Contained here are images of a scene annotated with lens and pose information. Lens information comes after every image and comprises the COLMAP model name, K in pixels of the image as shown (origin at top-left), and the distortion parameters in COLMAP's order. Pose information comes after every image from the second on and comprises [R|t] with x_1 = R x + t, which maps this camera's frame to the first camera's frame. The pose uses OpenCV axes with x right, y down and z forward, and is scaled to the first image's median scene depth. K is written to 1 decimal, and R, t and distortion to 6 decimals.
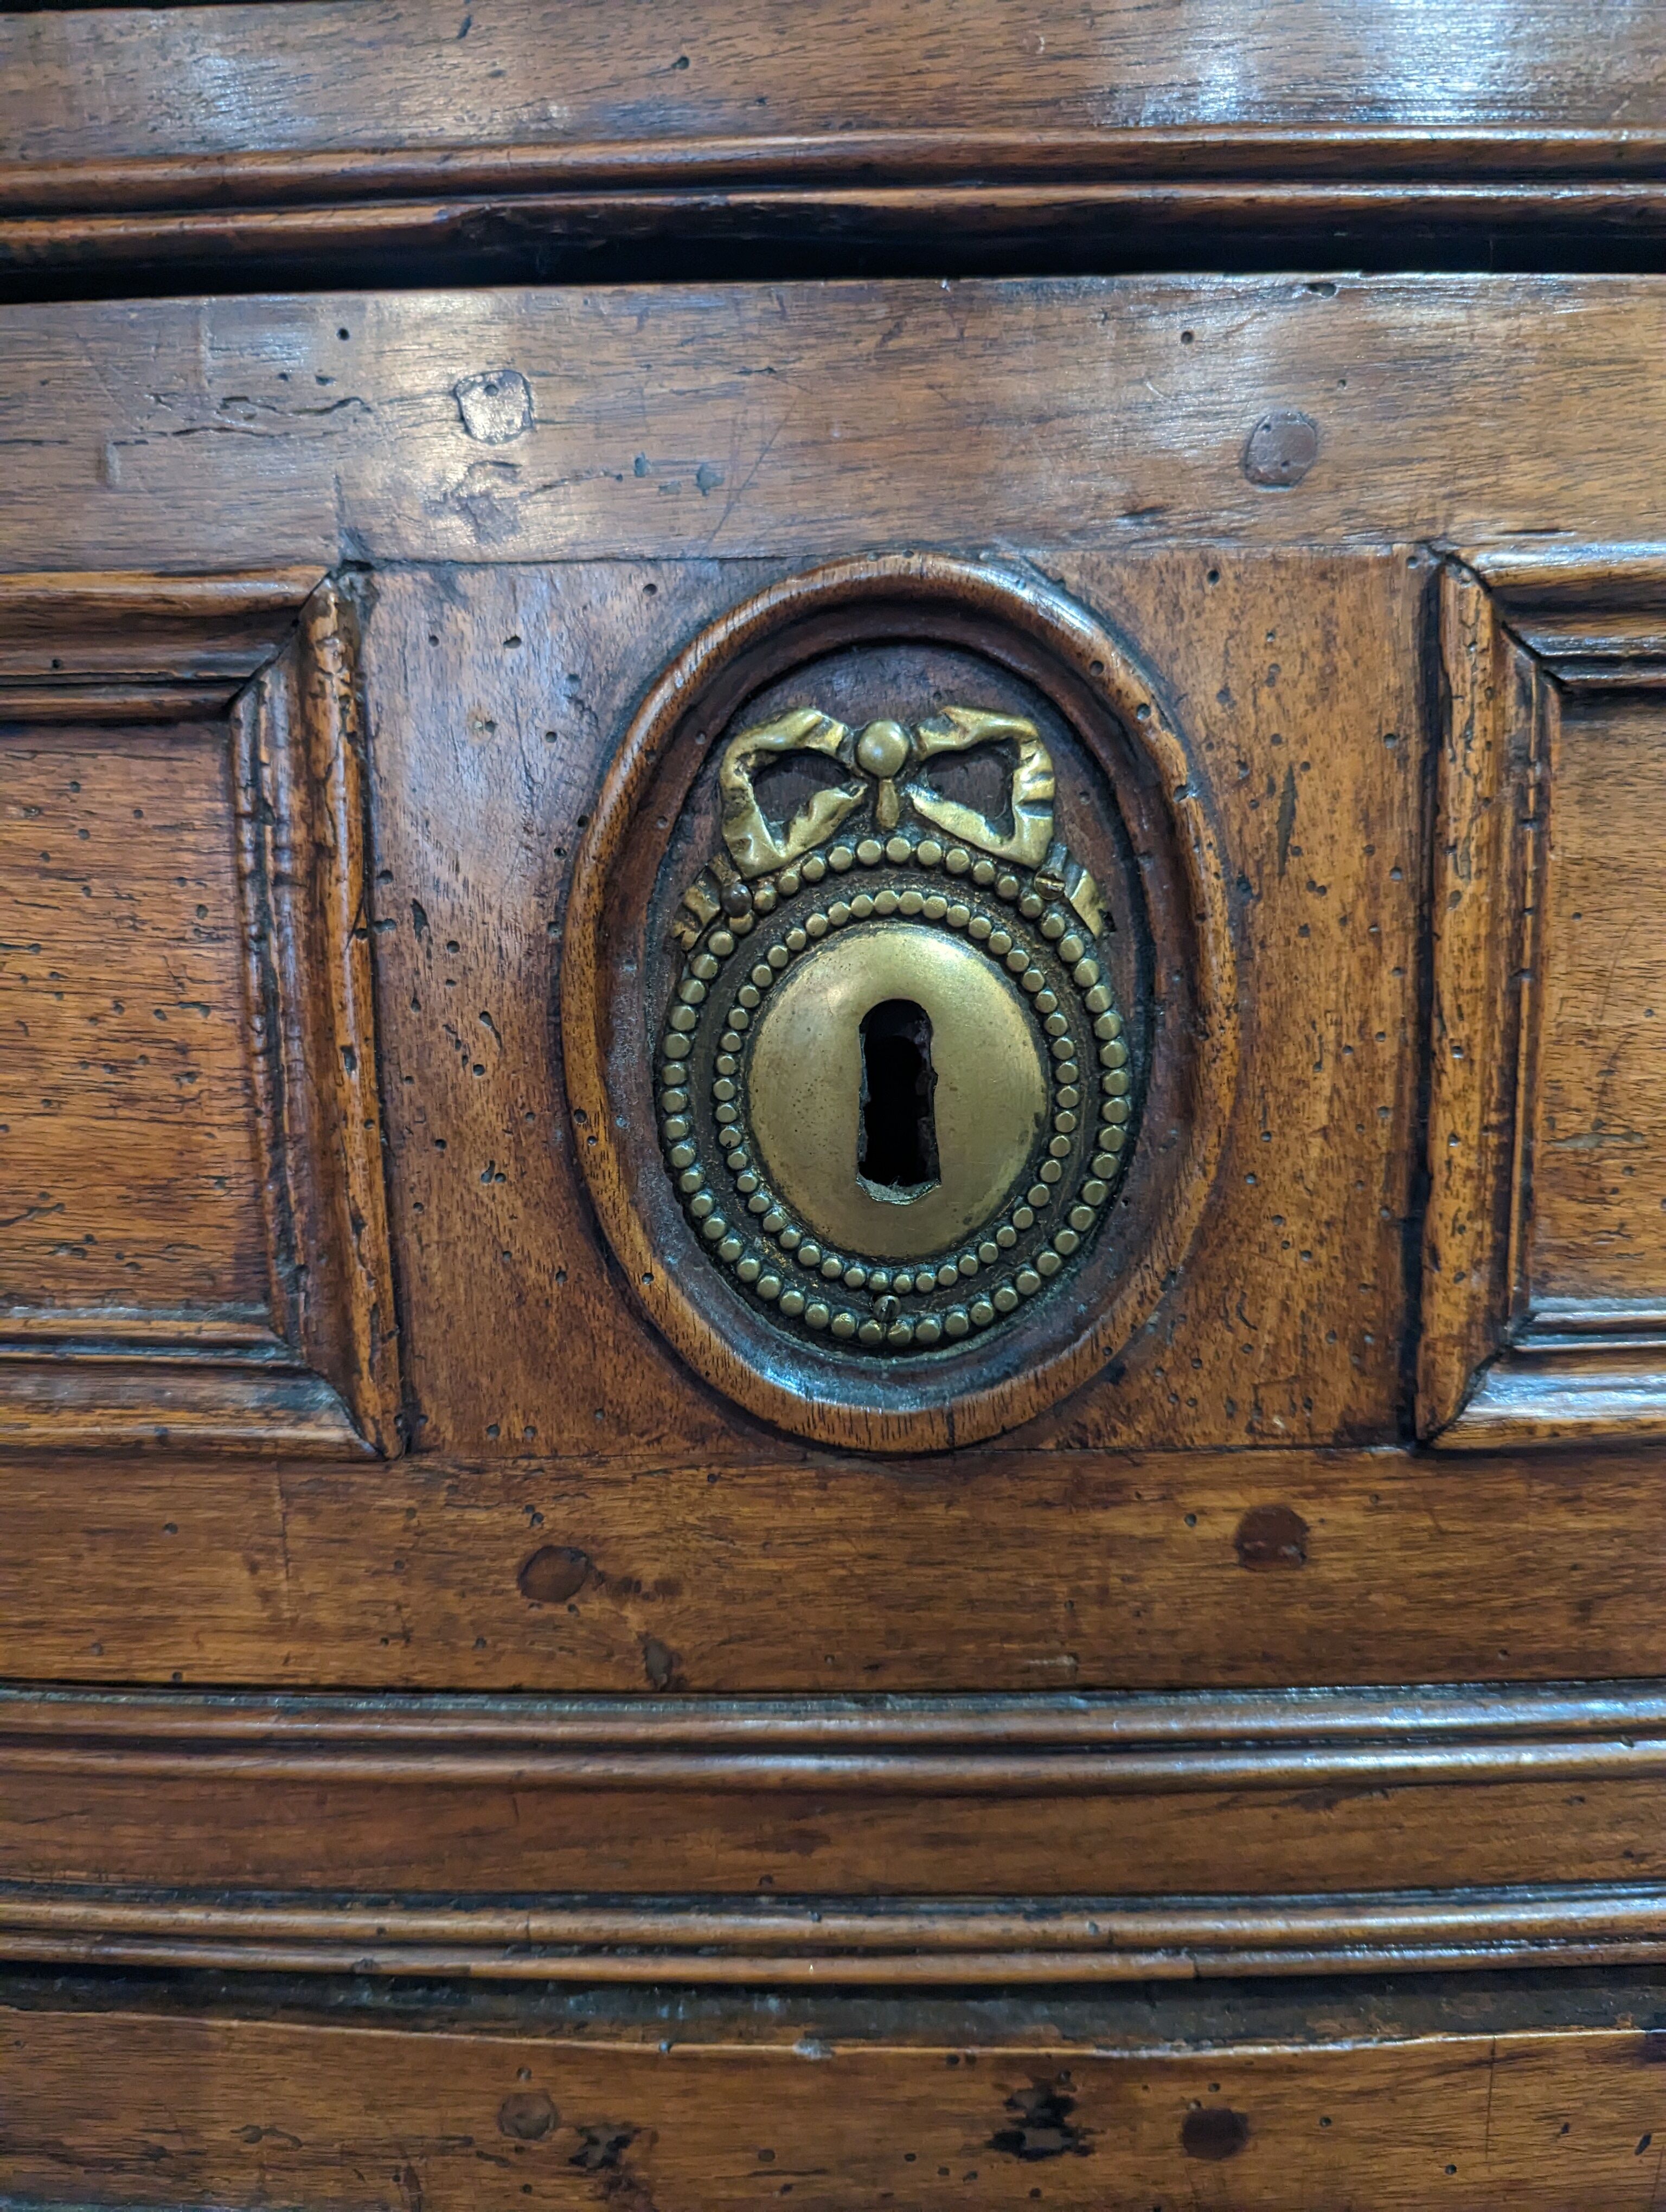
lens RADIAL K [[1819.2, 0, 768.9], [0, 1819.2, 1093.7], [0, 0, 1]] dist [-0.010782, -0.028854]
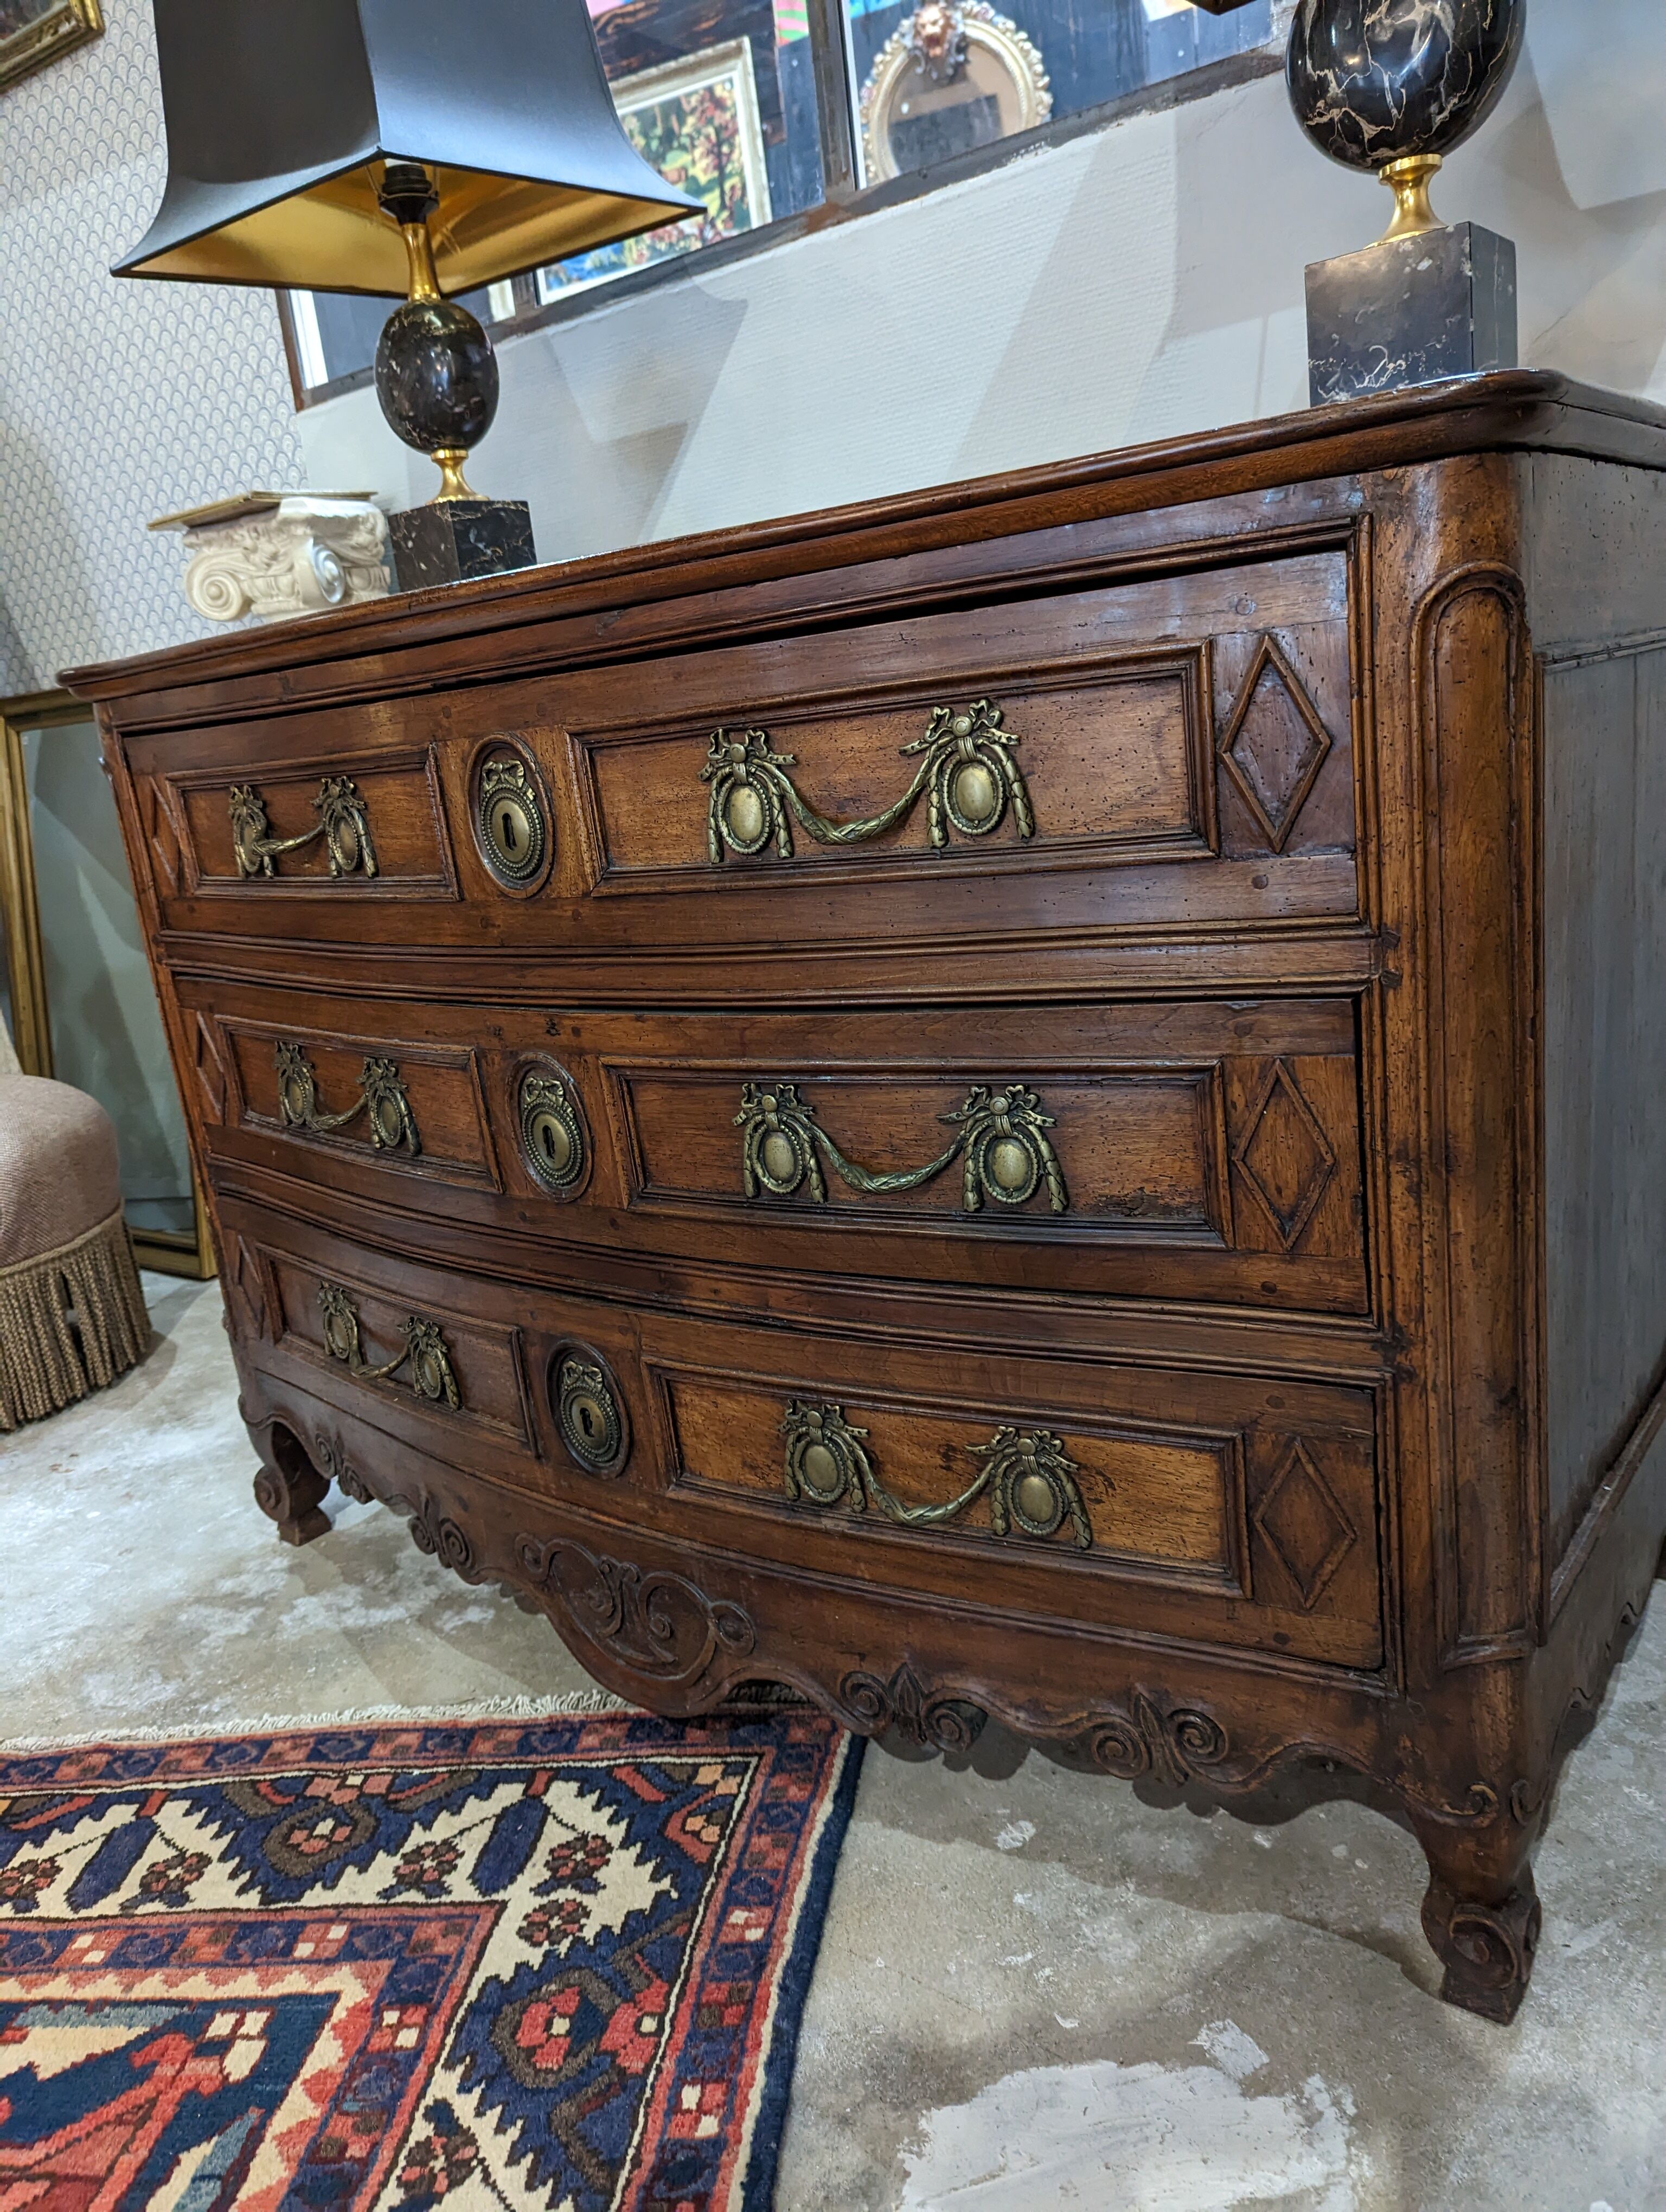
lens RADIAL K [[1580.9, 0, 810.5], [0, 1580.9, 1081.4], [0, 0, 1]] dist [0.036945, -0.037136]
pose [[0.807253, 0.057666, -0.587382, 3.591384], [0.026456, 0.990680, 0.133618, 0.130642], [0.589613, -0.123404, 0.798203, -2.335574]]
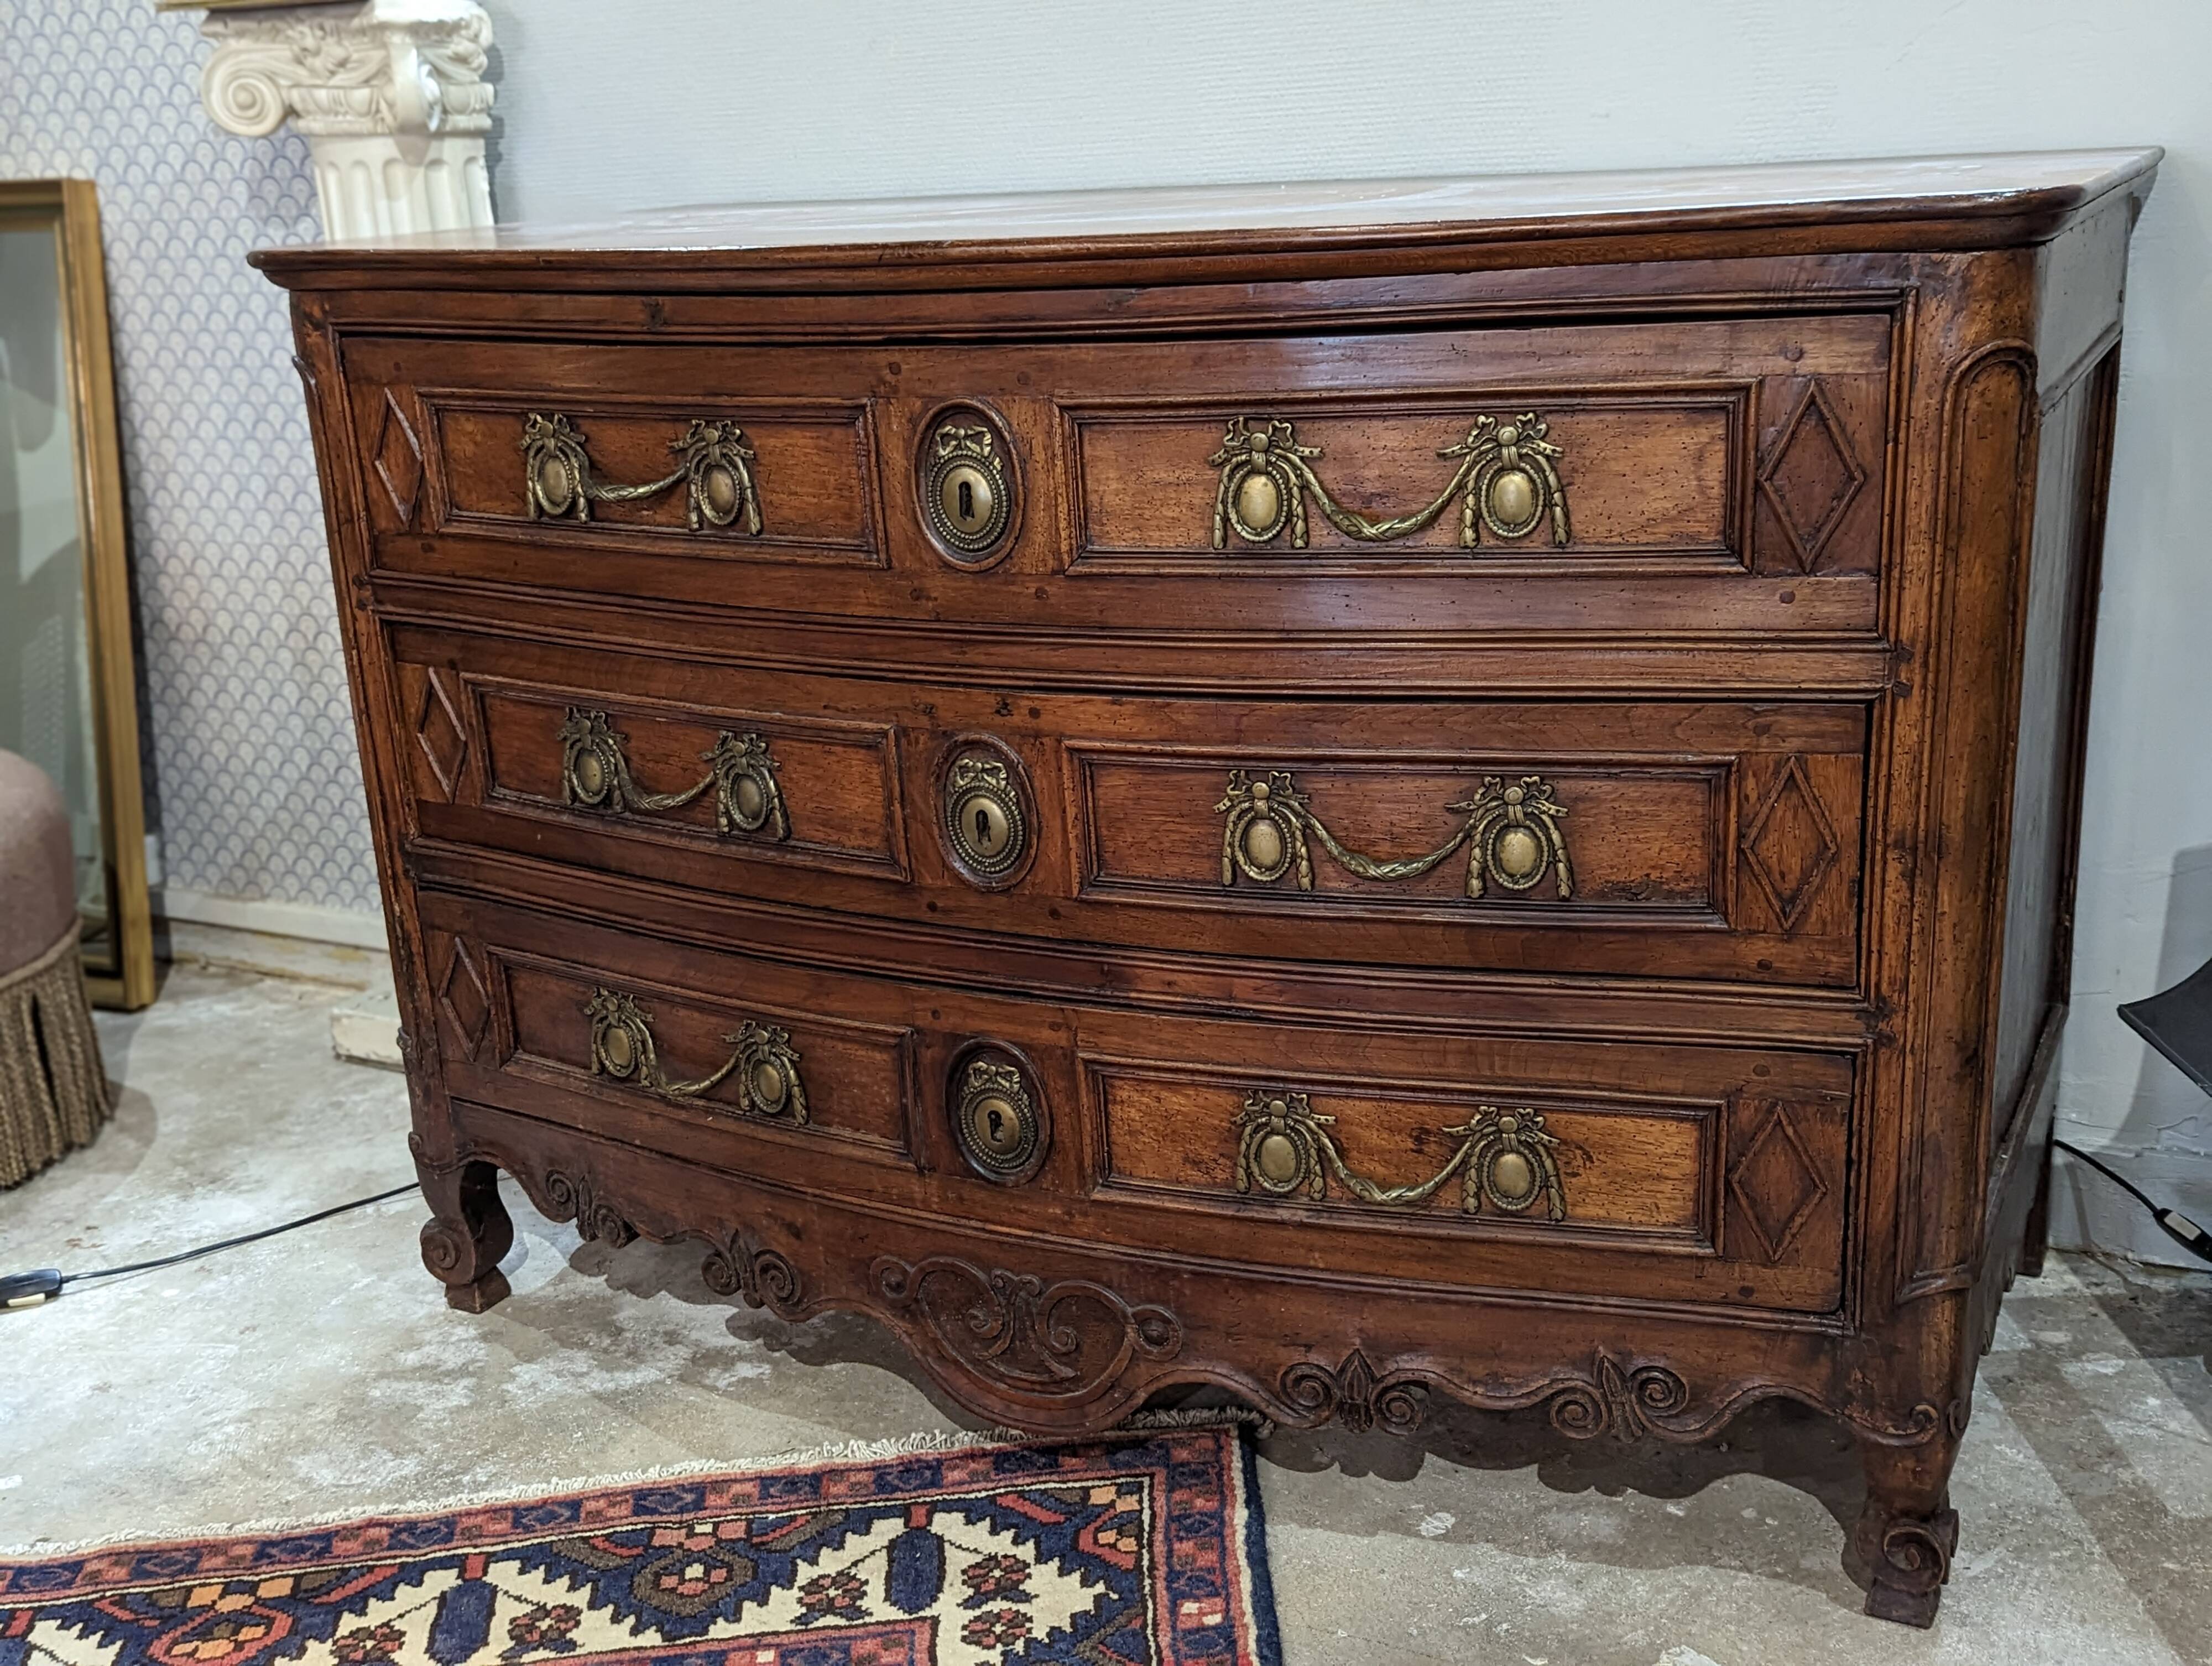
lens RADIAL K [[2396.5, 0, 1061.5], [0, 2396.5, 872.6], [0, 0, 1]] dist [0.030219, 0.000000]
pose [[0.905584, 0.091257, -0.414234, 3.190583], [-0.011585, 0.981539, 0.190908, -0.261990], [0.424008, -0.168085, 0.889924, -5.064461]]
